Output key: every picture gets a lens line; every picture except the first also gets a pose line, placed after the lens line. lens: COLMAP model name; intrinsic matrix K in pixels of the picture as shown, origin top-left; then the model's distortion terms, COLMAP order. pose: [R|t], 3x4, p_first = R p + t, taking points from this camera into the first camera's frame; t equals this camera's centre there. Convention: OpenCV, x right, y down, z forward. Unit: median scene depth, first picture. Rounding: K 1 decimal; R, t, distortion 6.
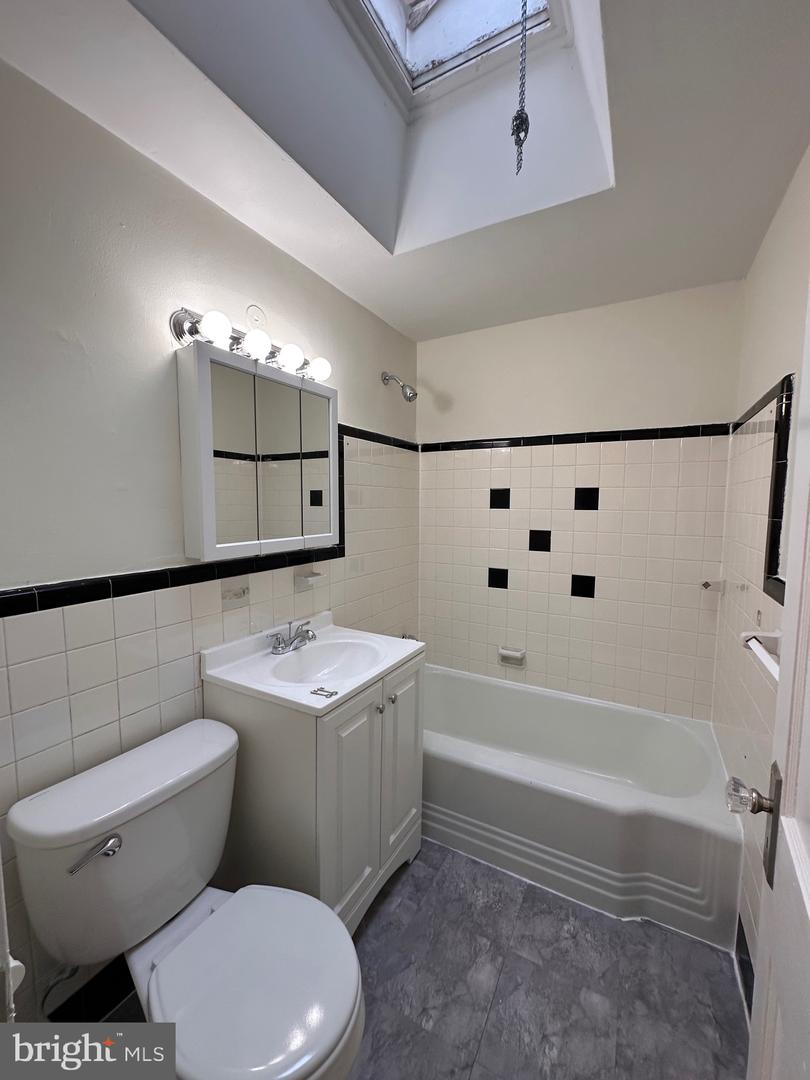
lens RADIAL K [[431.0, 0, 405.1], [0, 431.0, 539.5], [0, 0, 1]] dist [-0.004173, 0.000442]
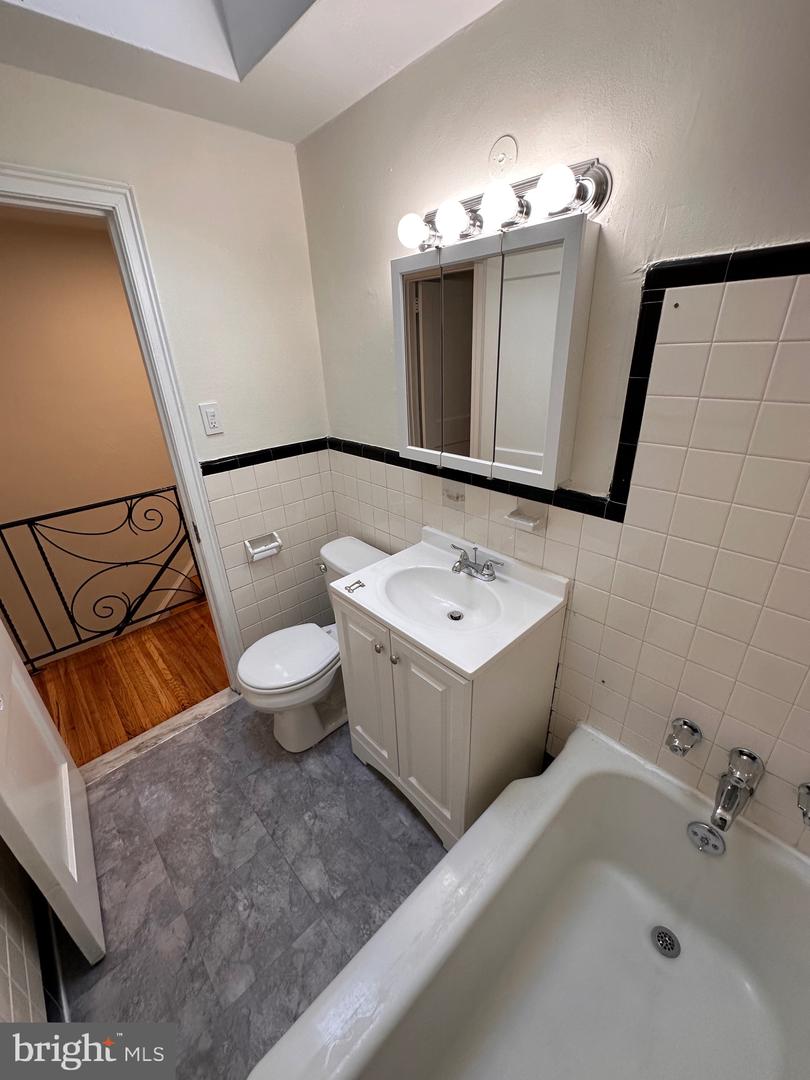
lens RADIAL K [[431.0, 0, 405.1], [0, 431.0, 539.5], [0, 0, 1]] dist [-0.004173, 0.000442]
pose [[-0.309799, 0.402108, -0.861588, 0.673042], [-0.047627, 0.898469, 0.436445, -0.261930], [0.949609, 0.176245, -0.259194, 1.263874]]
